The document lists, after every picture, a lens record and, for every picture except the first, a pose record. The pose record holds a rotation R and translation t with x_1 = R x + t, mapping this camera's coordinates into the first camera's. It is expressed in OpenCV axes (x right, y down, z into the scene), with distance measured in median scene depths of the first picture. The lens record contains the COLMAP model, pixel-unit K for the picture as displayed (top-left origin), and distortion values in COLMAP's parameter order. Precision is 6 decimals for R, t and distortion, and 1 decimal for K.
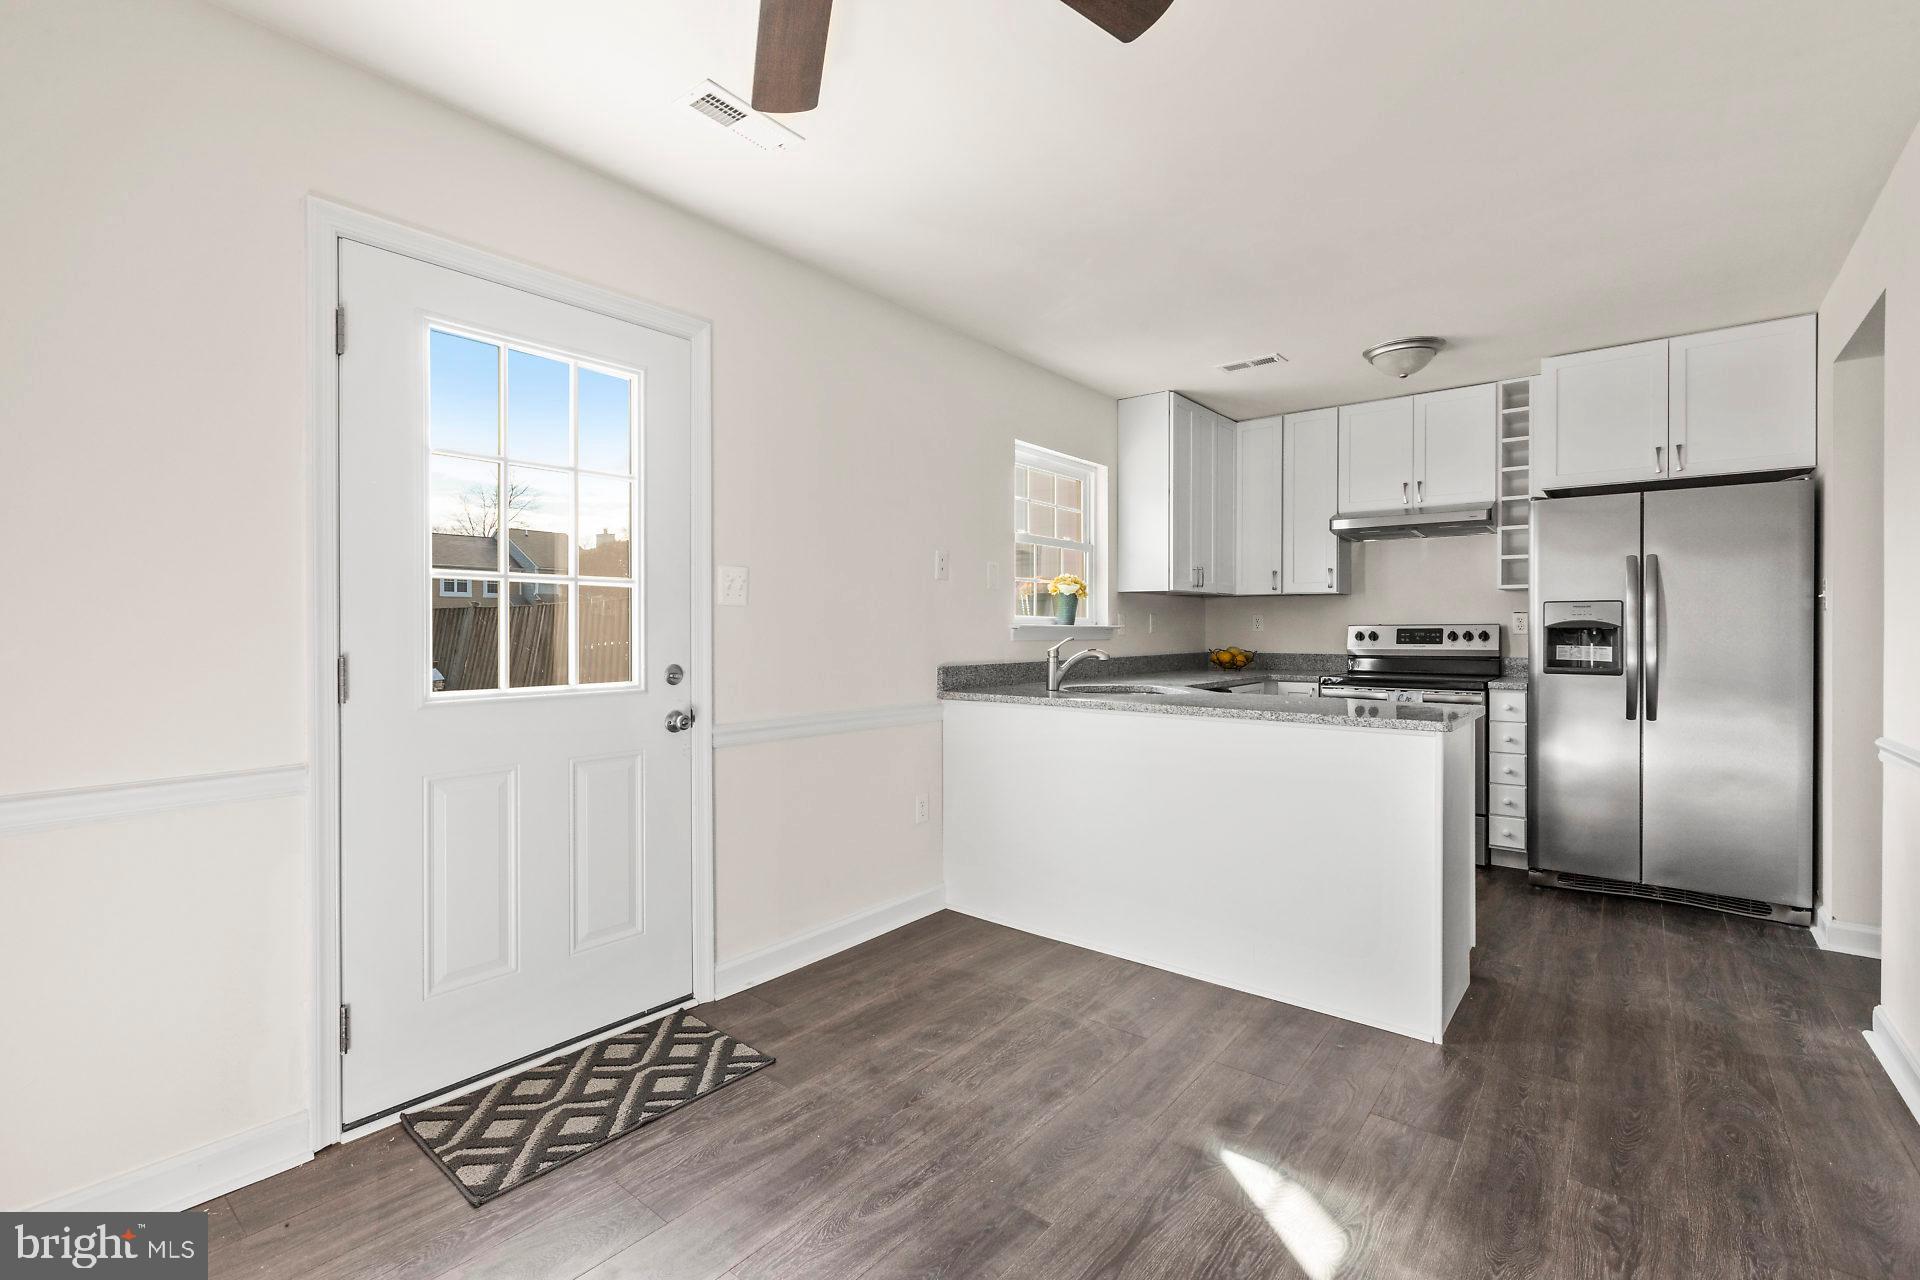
lens RADIAL K [[852.9, 0, 945.4], [0, 852.9, 628.3], [0, 0, 1]] dist [0.000869, 0.000264]
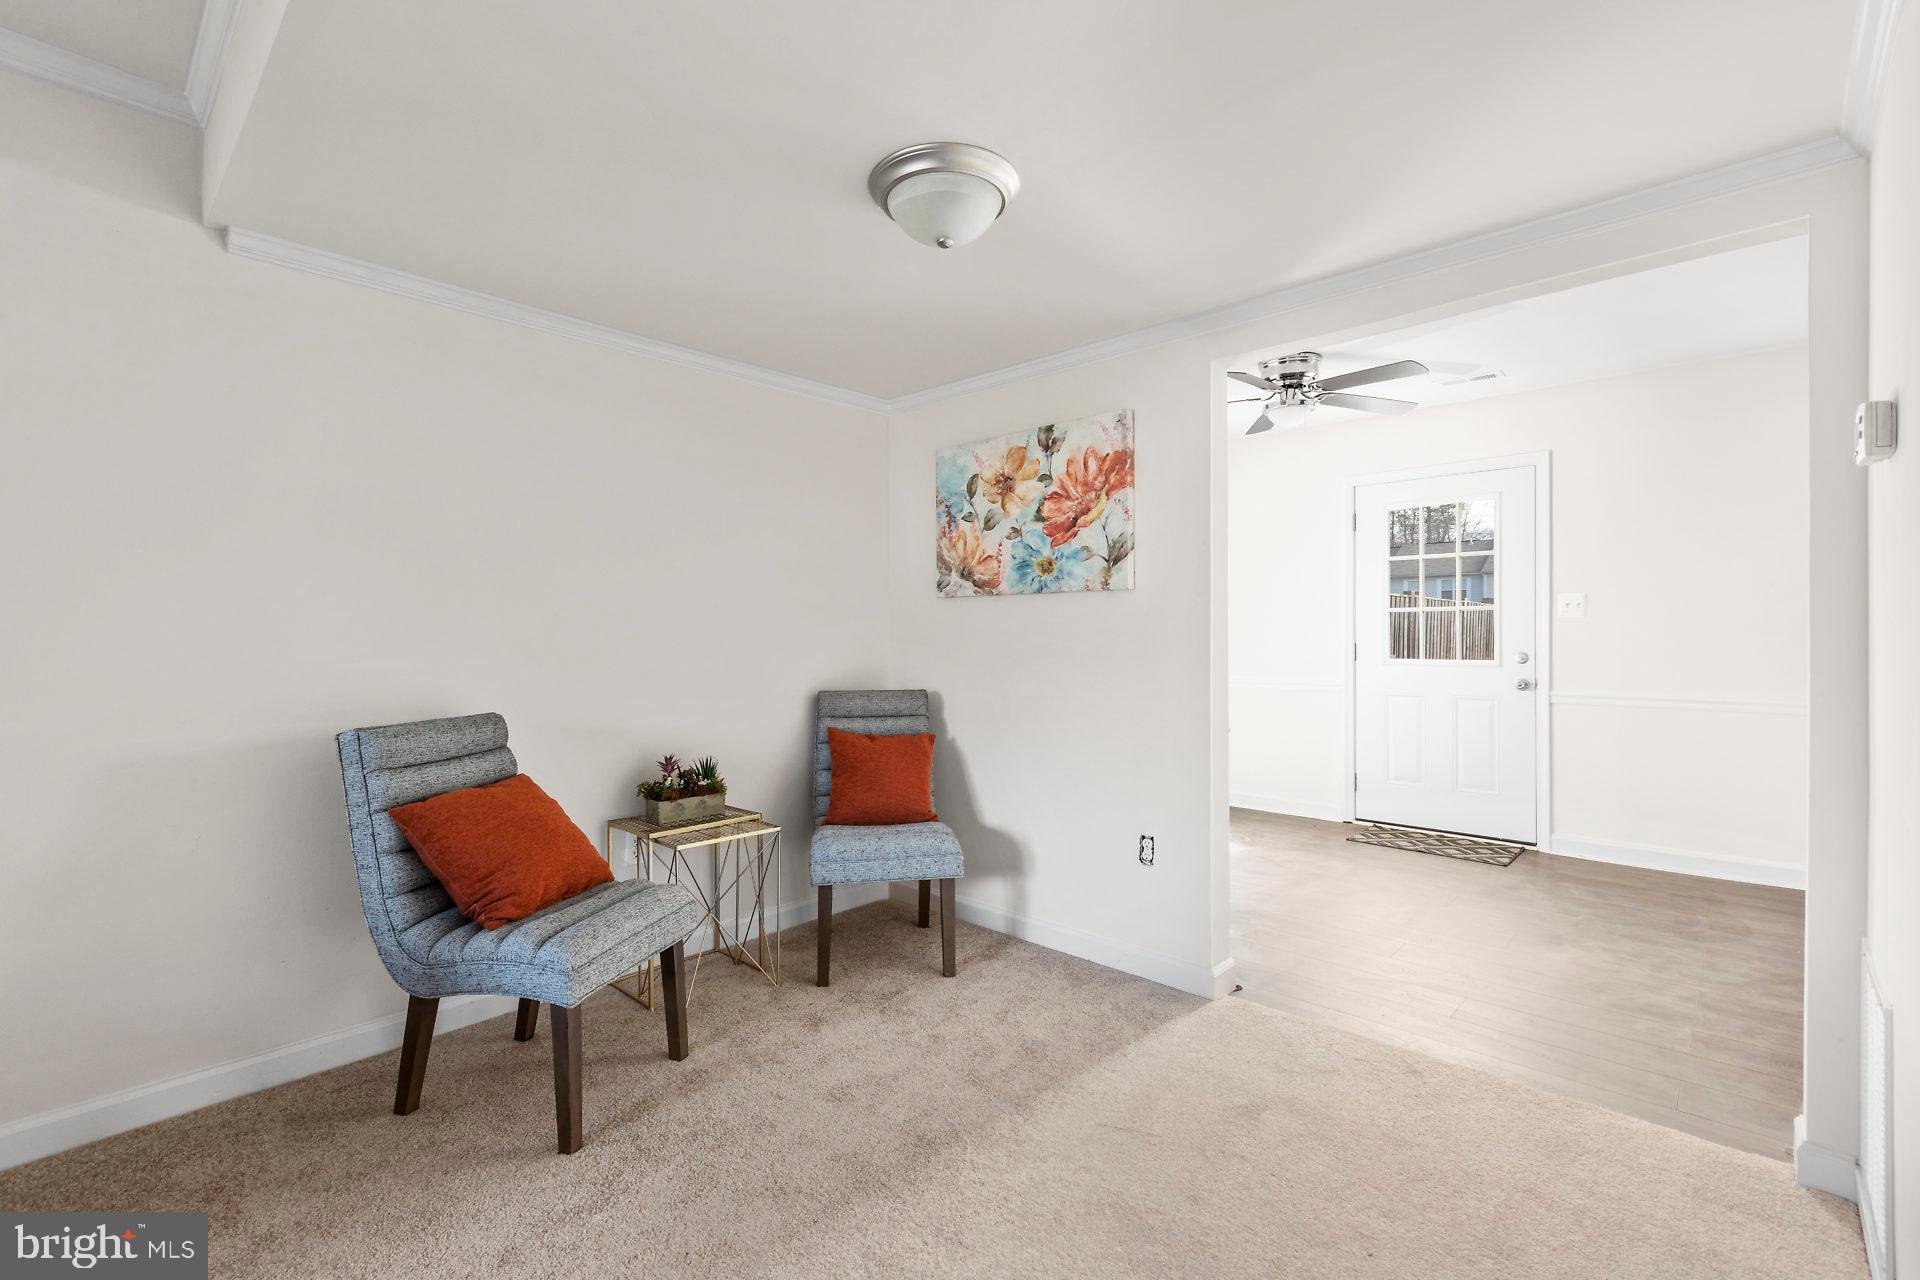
lens RADIAL K [[852.9, 0, 945.6], [0, 852.9, 623.7], [0, 0, 1]] dist [0.000869, 0.000264]
pose [[-0.079785, -0.009308, -0.996769, 1.064226], [-0.001378, 0.999956, -0.009227, 0.000865], [0.996811, 0.000637, -0.079794, -0.030910]]
